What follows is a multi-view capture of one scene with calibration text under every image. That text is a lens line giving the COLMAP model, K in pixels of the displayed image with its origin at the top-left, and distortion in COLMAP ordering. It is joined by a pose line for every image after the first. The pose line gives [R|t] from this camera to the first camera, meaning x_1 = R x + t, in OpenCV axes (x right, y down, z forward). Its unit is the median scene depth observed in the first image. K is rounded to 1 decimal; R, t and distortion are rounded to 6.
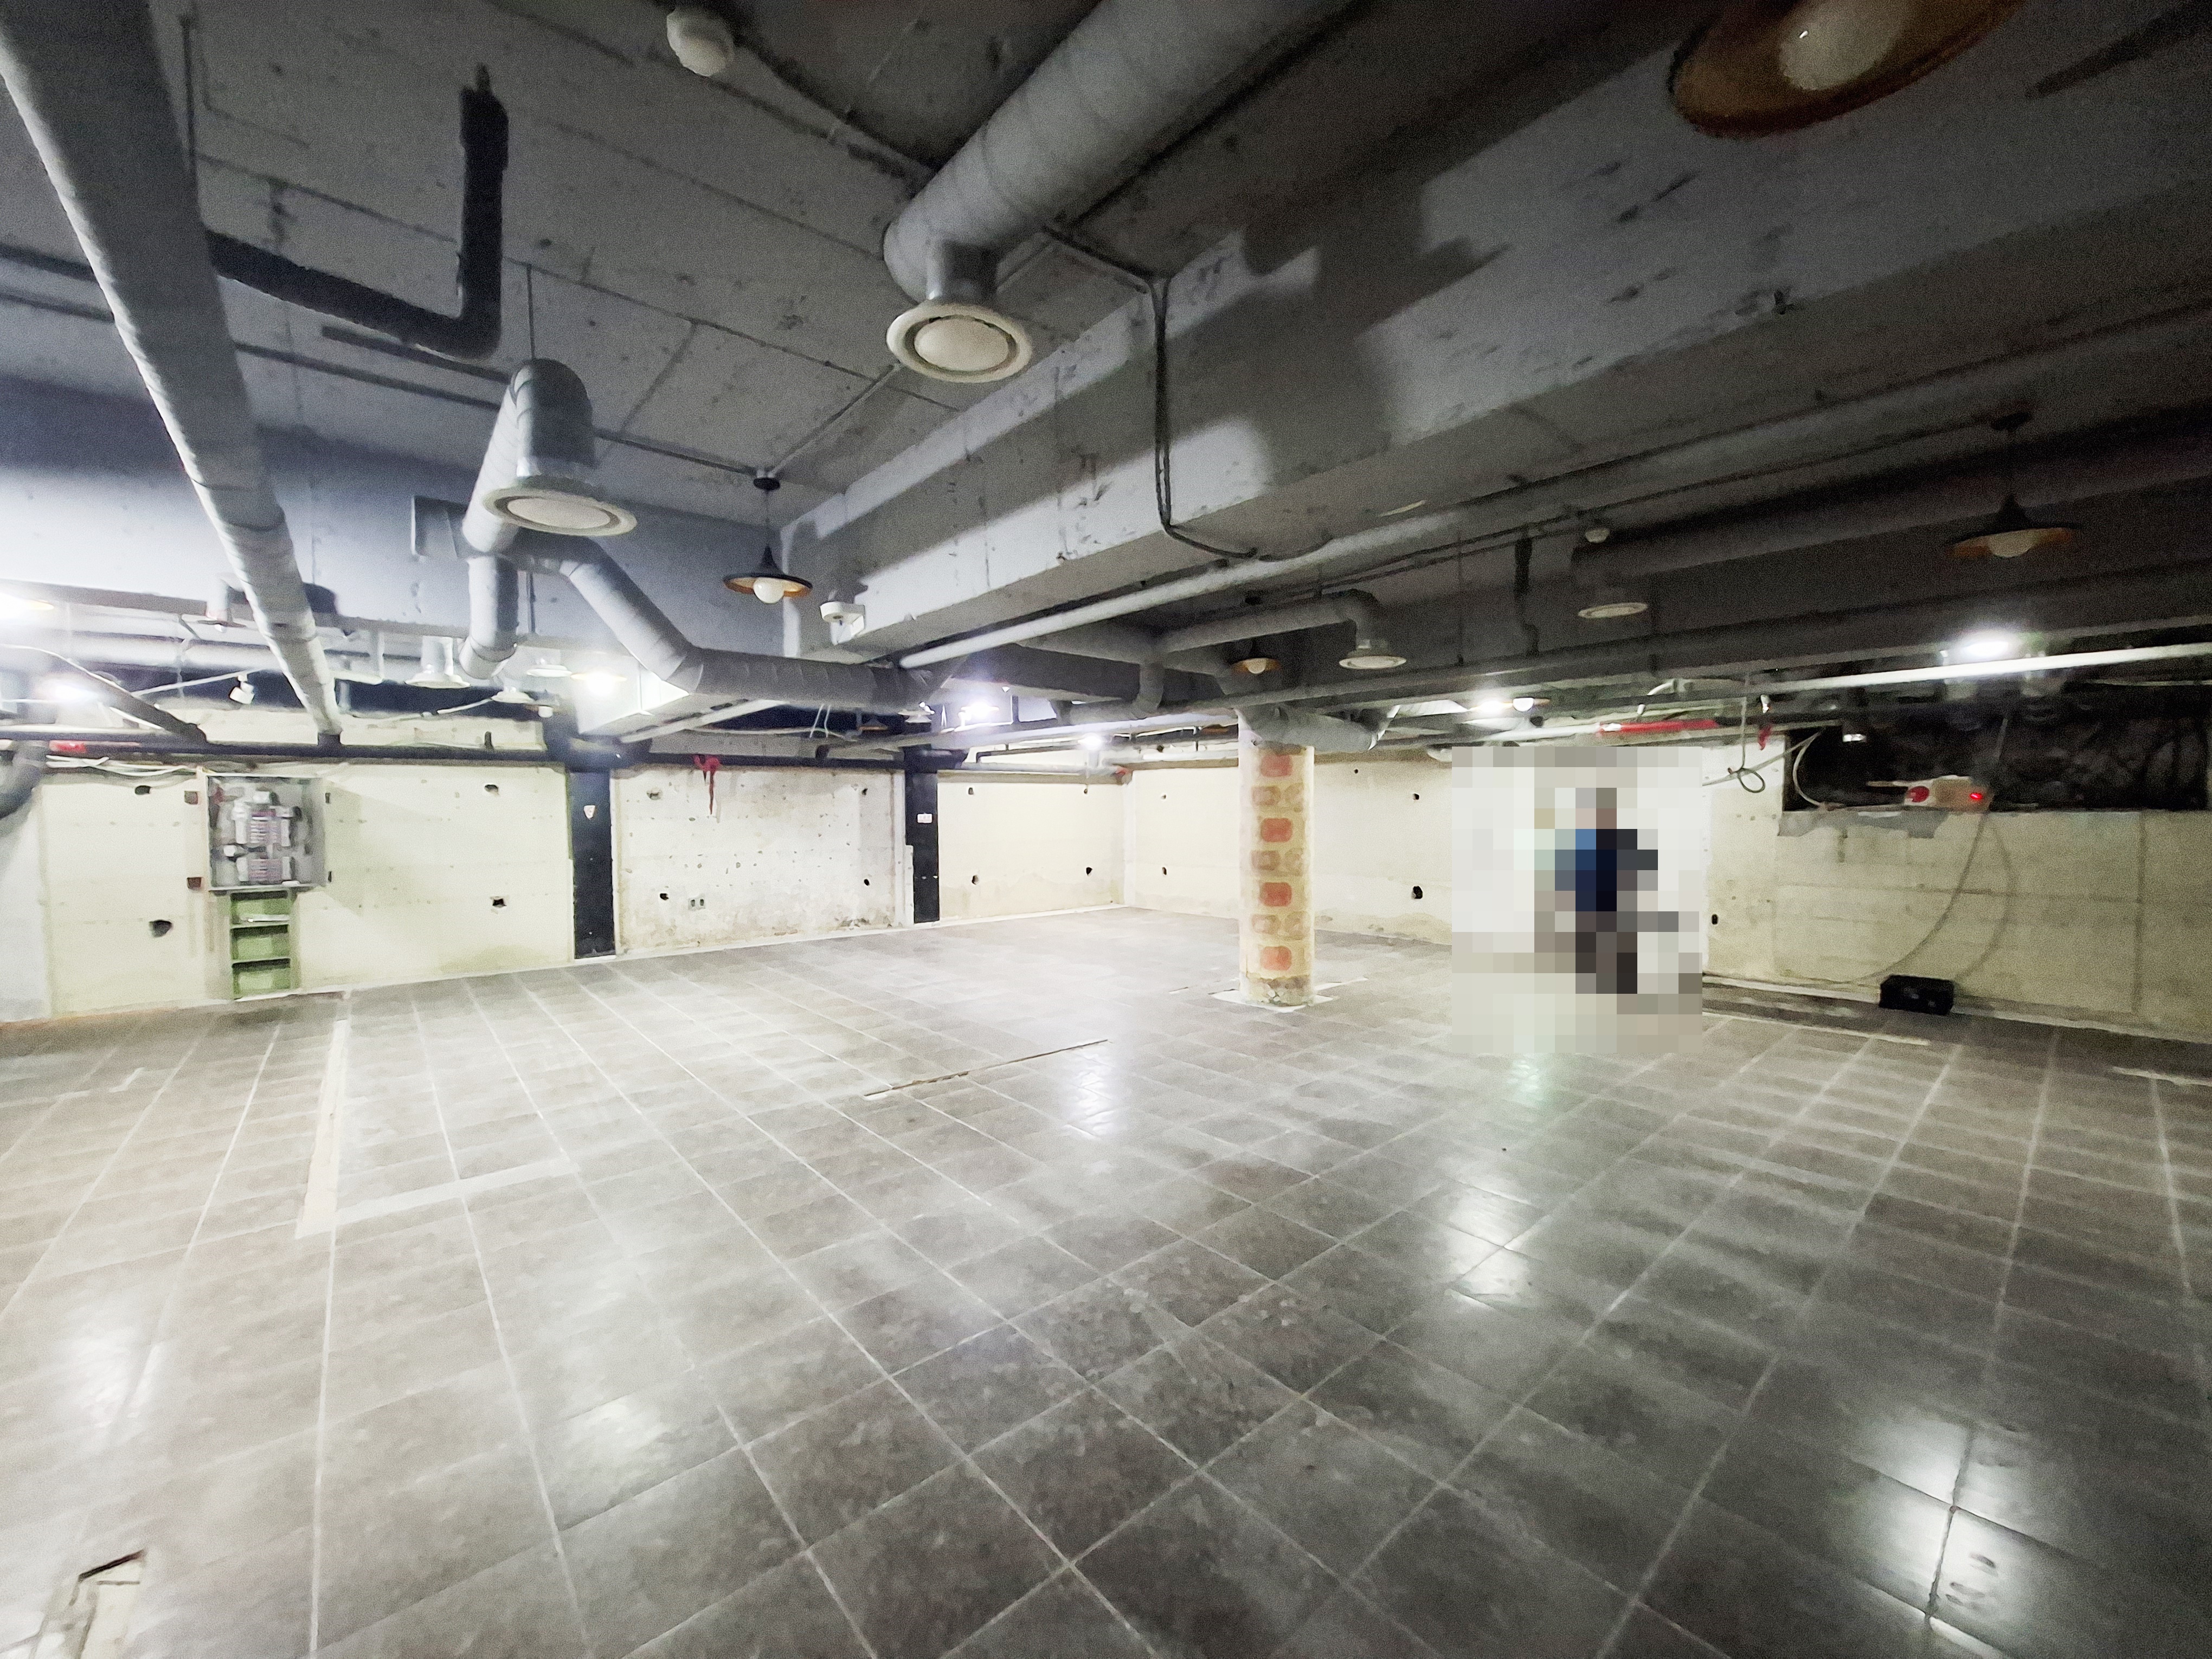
lens RADIAL K [[873.7, 0, 1092.0], [0, 873.7, 822.8], [0, 0, 1]] dist [-0.011759, 0.001920]
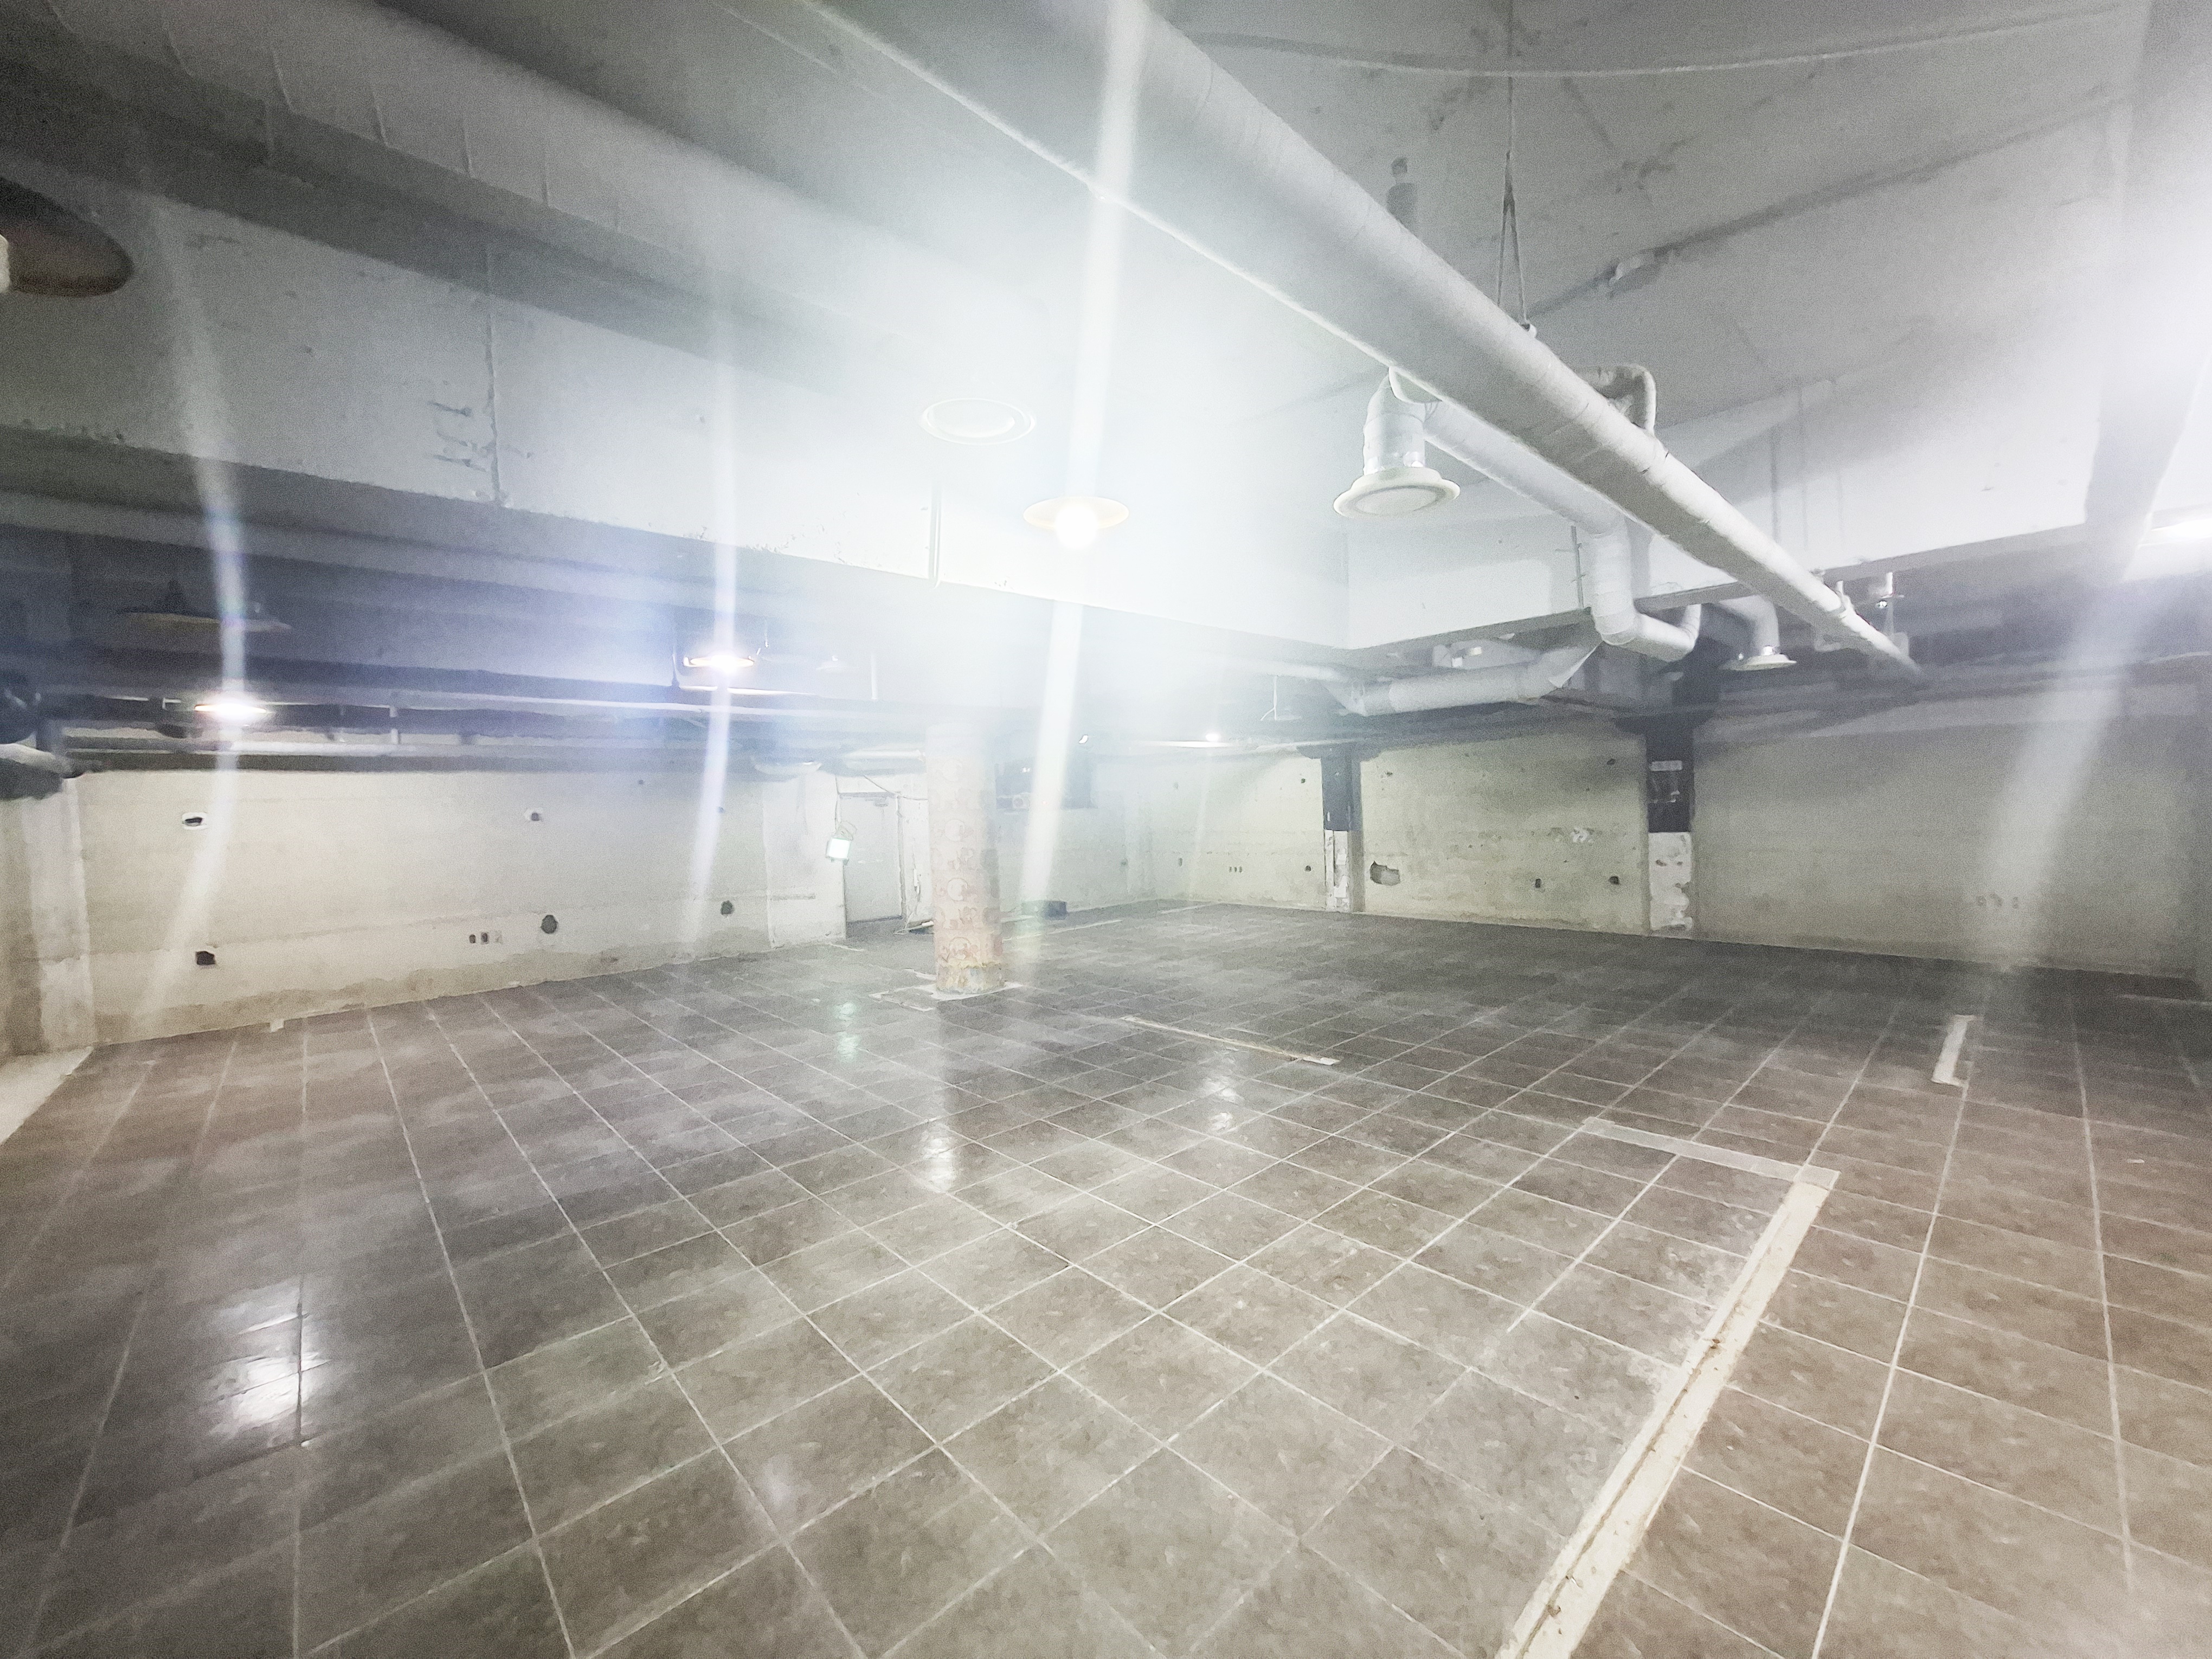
lens RADIAL K [[873.7, 0, 1099.3], [0, 873.7, 824.2], [0, 0, 1]] dist [-0.011759, 0.001920]
pose [[-0.040510, -0.014677, 0.999071, -1.513277], [0.054420, 0.998376, 0.016873, -0.020057], [-0.997696, 0.055053, -0.039645, 1.499992]]
